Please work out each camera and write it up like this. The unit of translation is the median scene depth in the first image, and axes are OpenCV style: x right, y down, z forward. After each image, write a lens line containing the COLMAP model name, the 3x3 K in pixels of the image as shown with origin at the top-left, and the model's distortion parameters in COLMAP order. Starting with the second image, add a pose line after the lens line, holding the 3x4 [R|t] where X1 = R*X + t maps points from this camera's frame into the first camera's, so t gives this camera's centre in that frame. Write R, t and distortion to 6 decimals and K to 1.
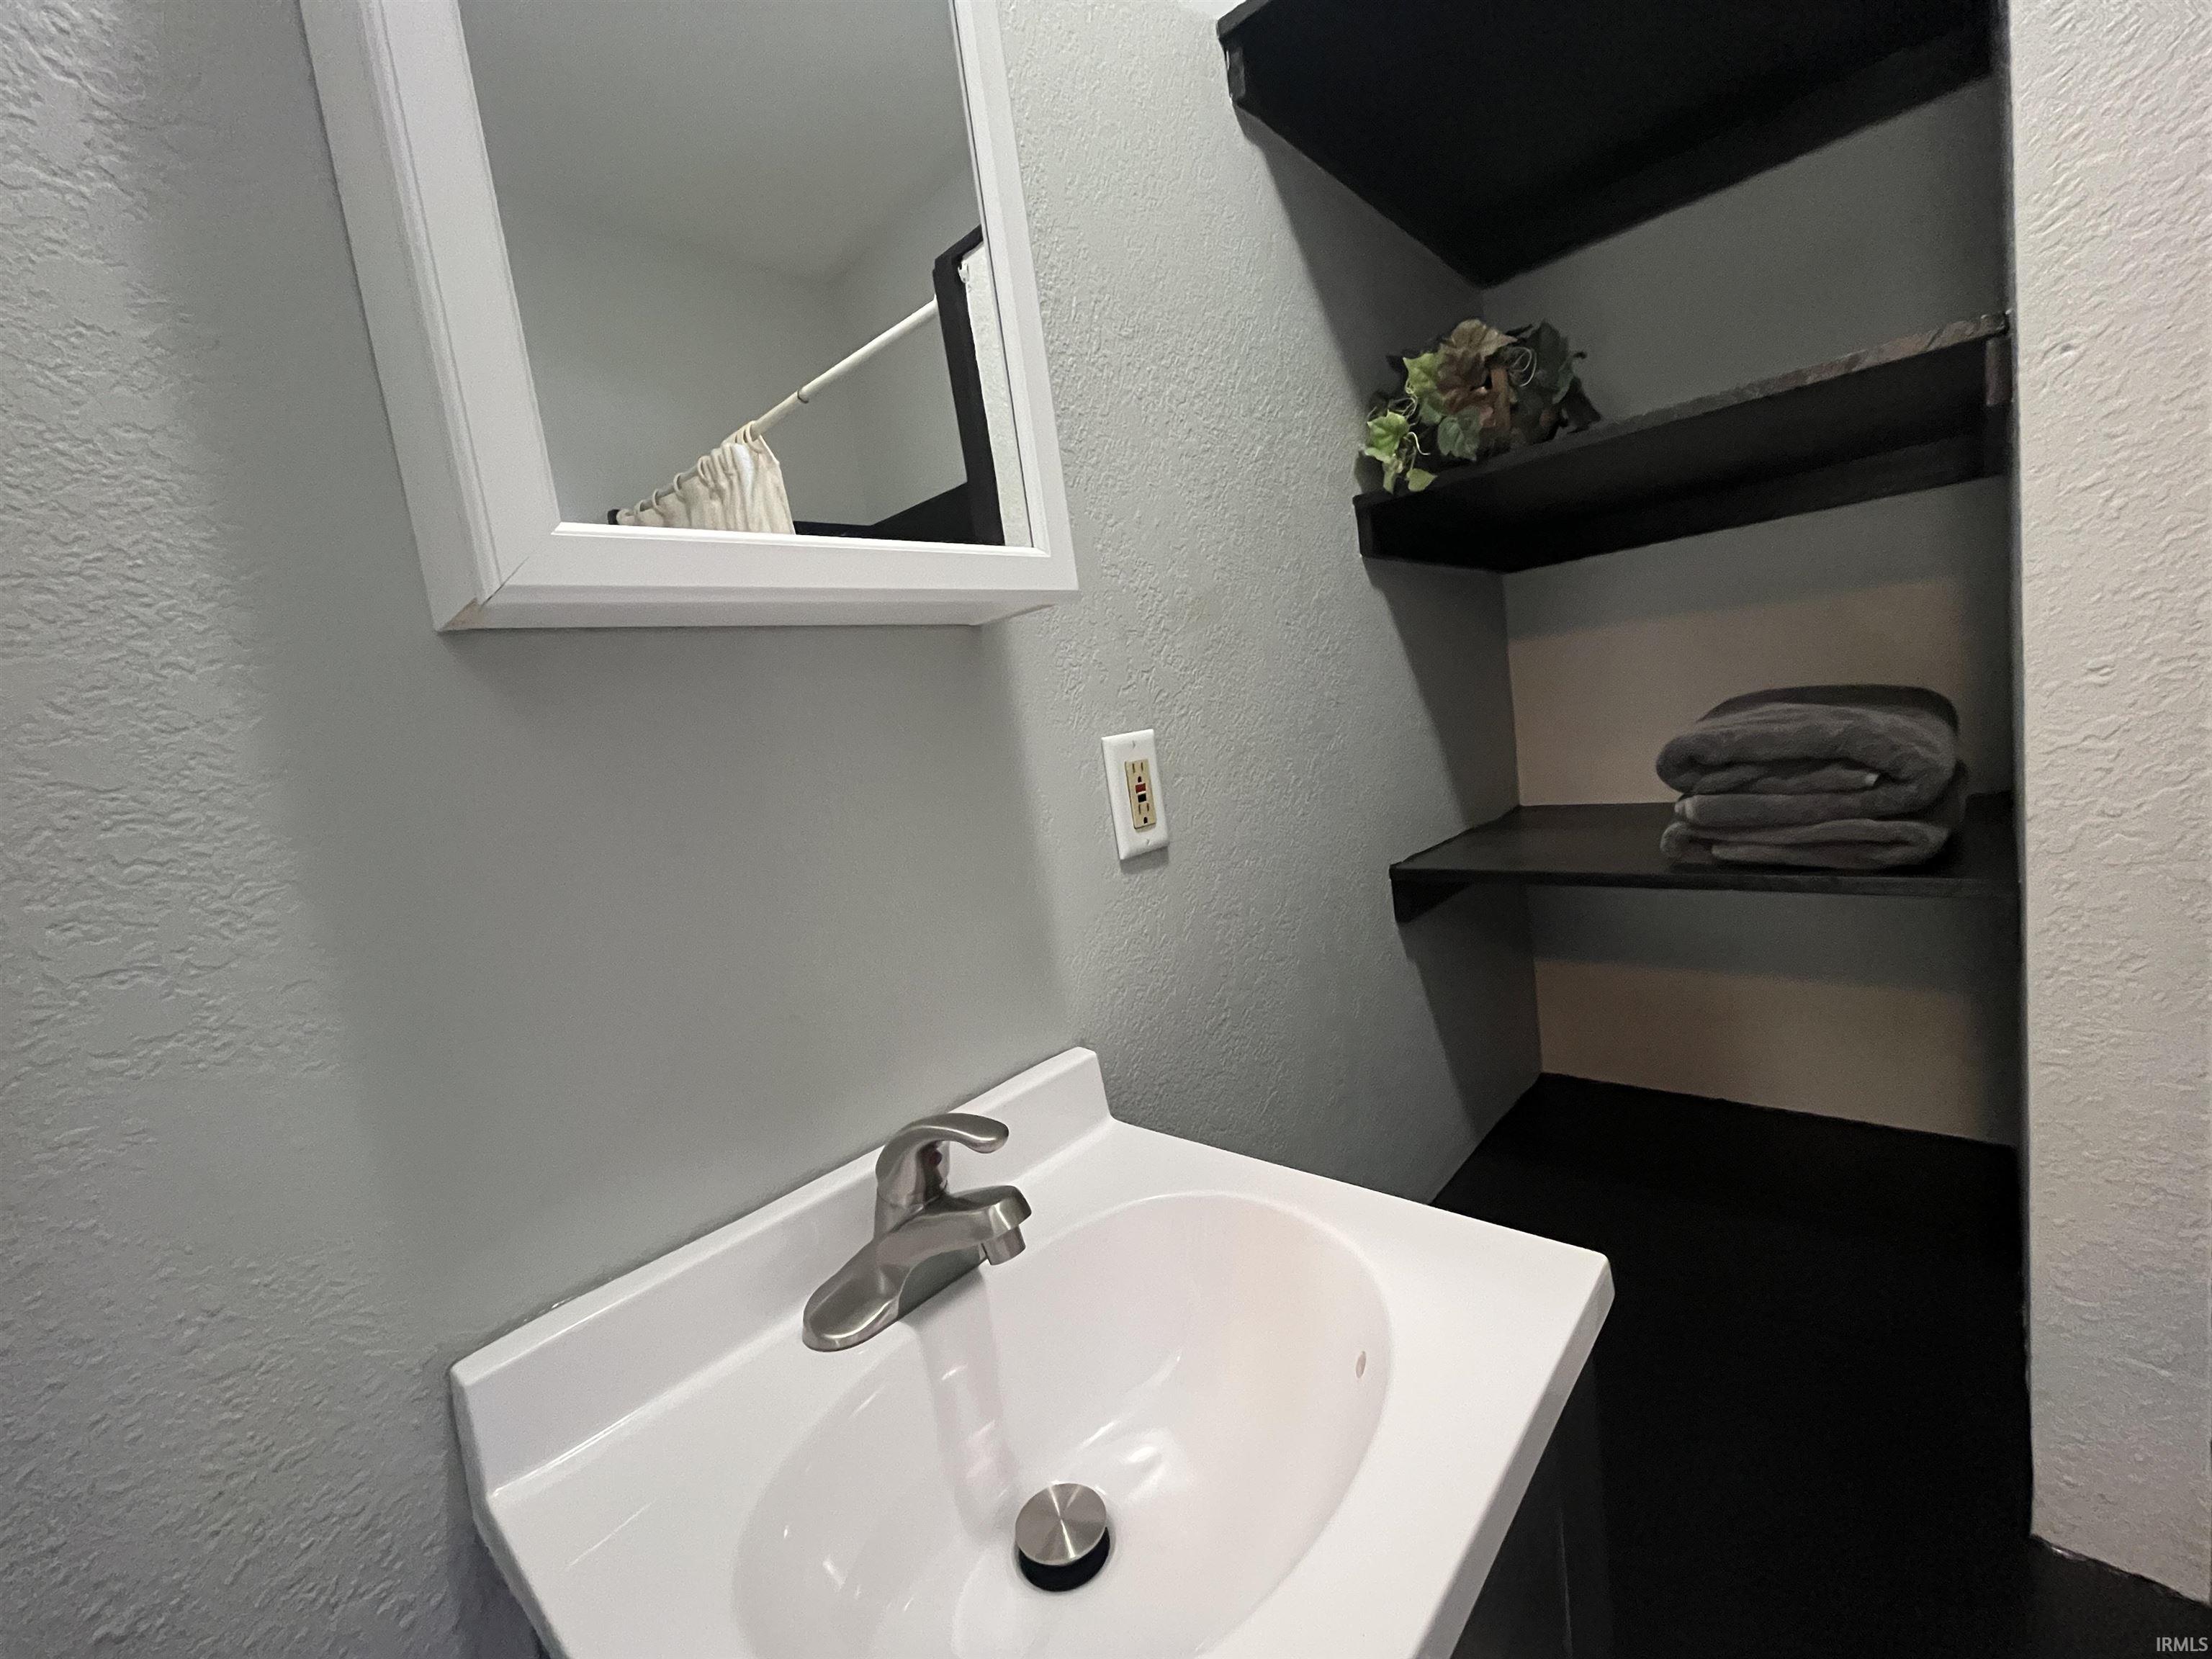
lens RADIAL K [[900.3, 0, 1105.0], [0, 900.3, 829.9], [0, 0, 1]] dist [0.001042, 0.000994]
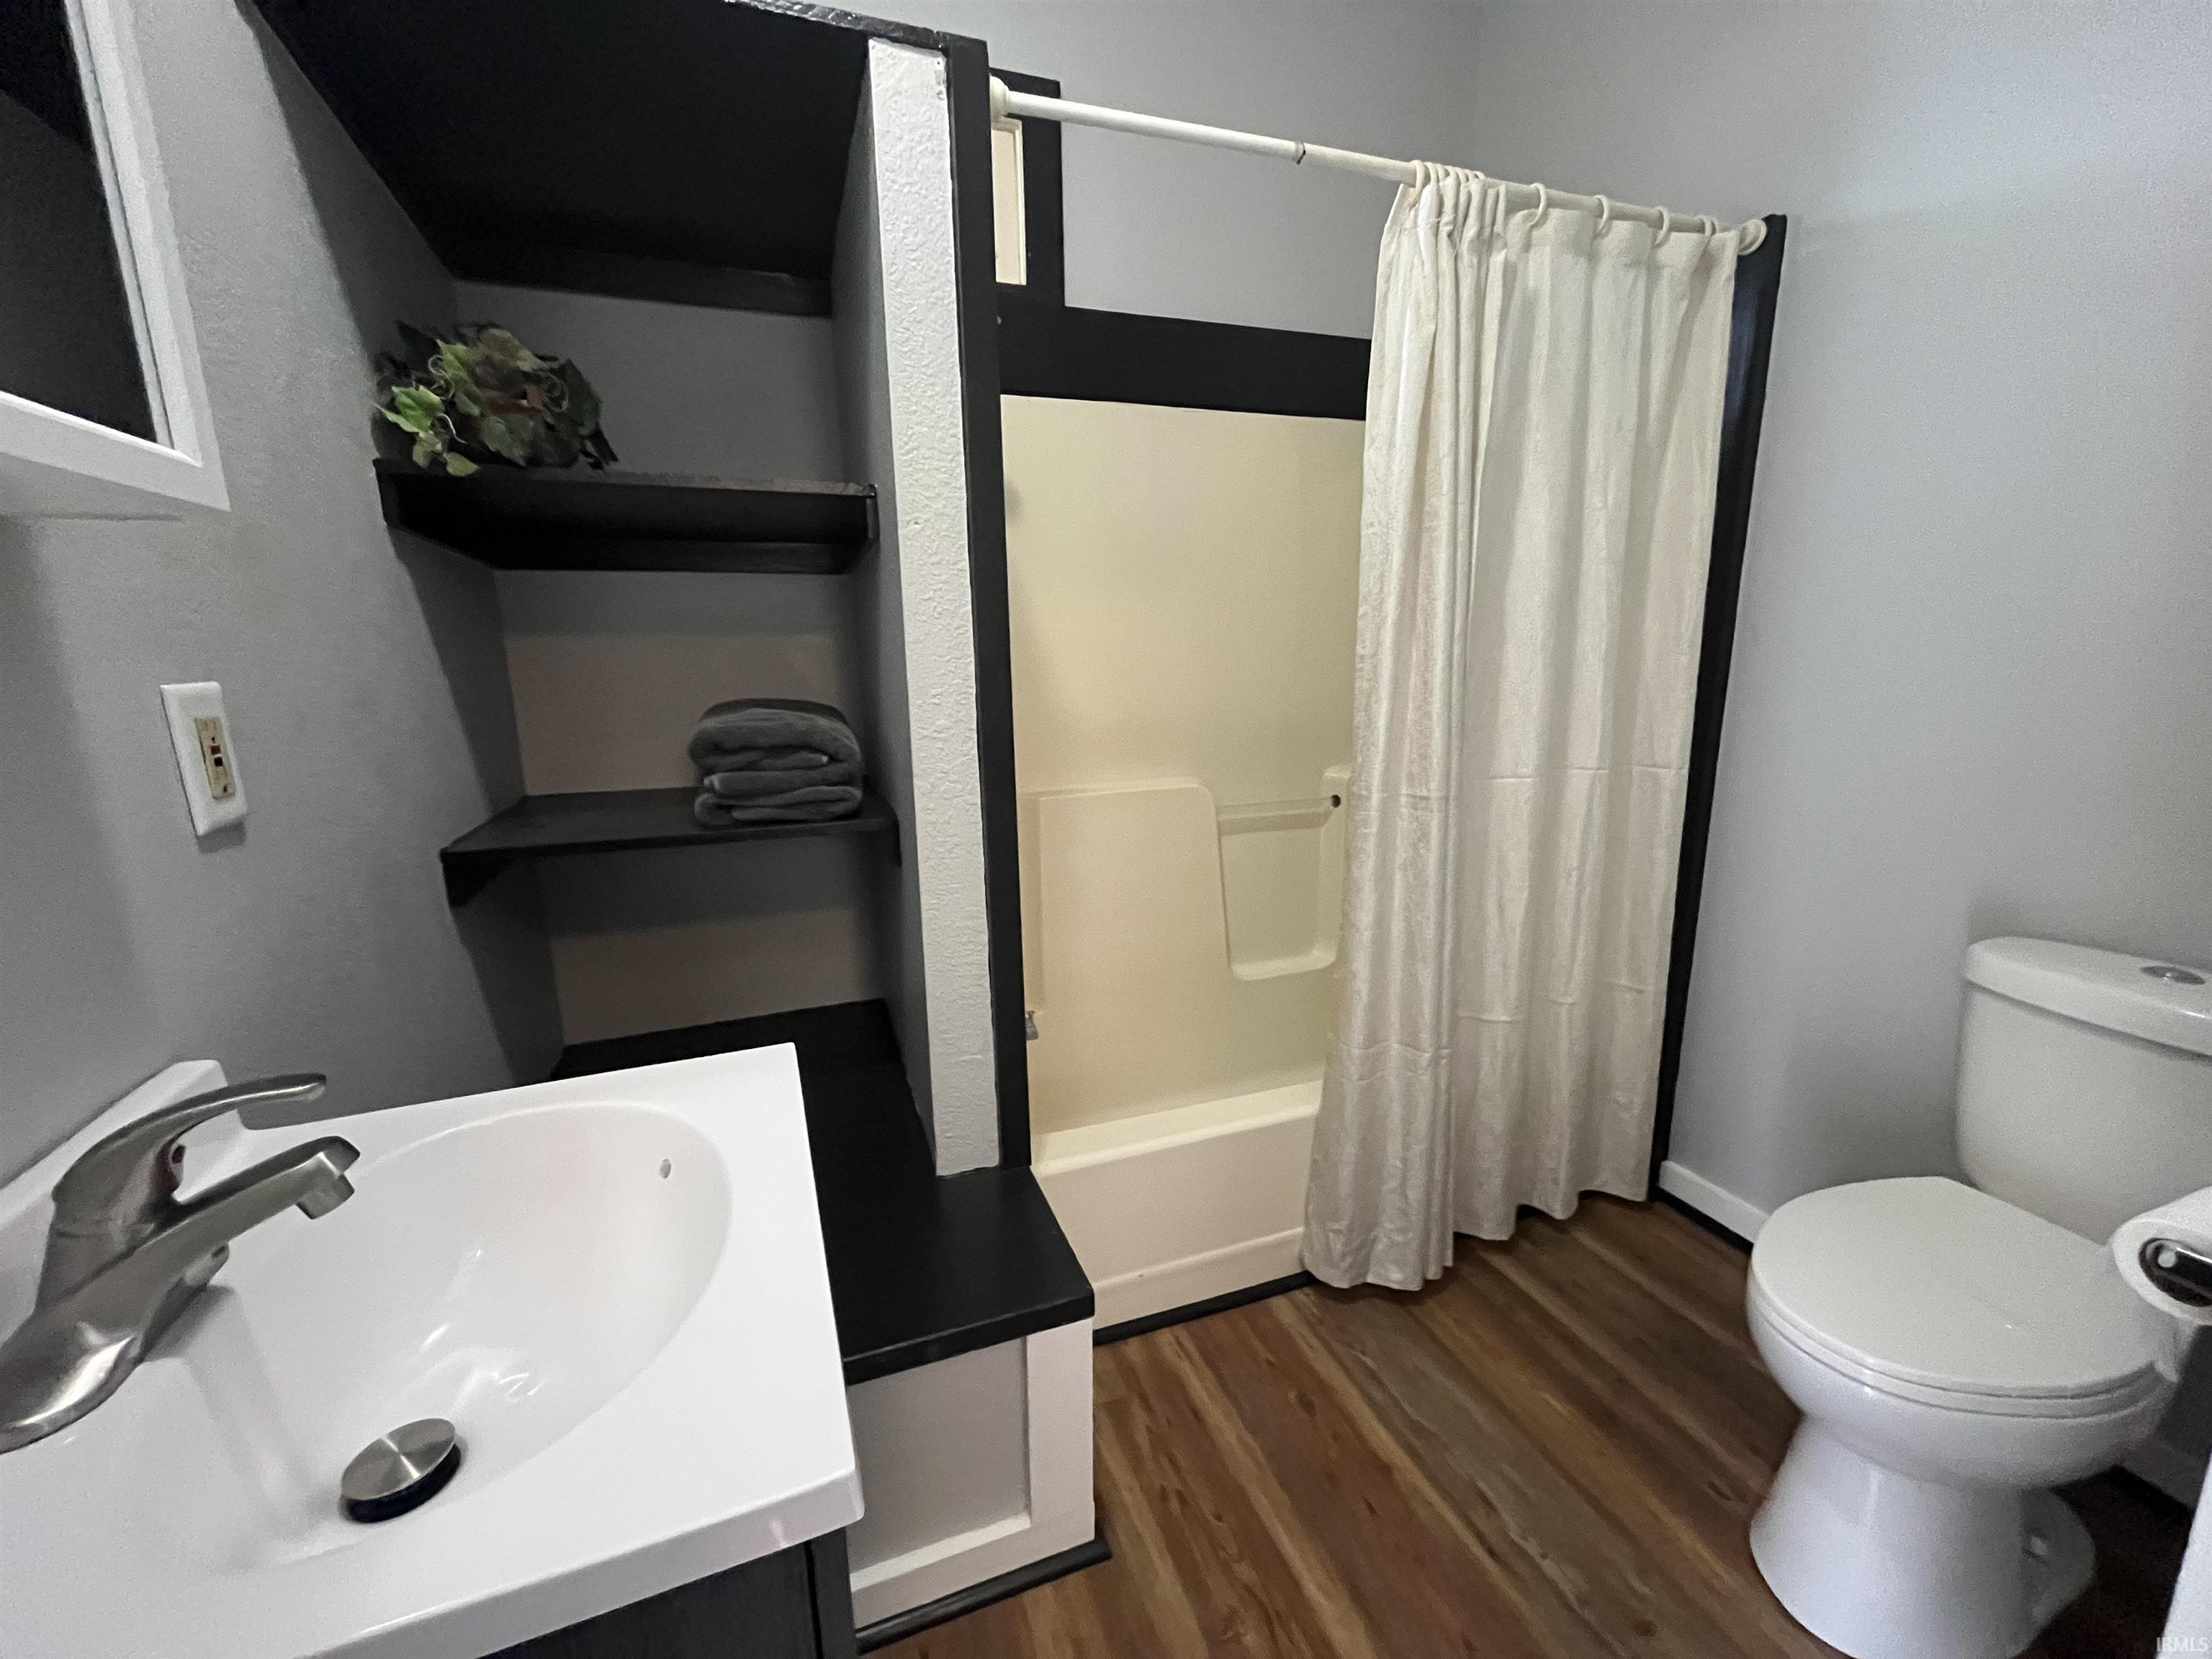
lens RADIAL K [[900.3, 0, 1098.6], [0, 900.3, 826.9], [0, 0, 1]] dist [0.001042, 0.000994]
pose [[0.444795, -0.049184, 0.894281, -0.272090], [0.067318, 0.997503, 0.021378, 0.048259], [-0.893099, 0.050692, 0.446995, -0.082978]]
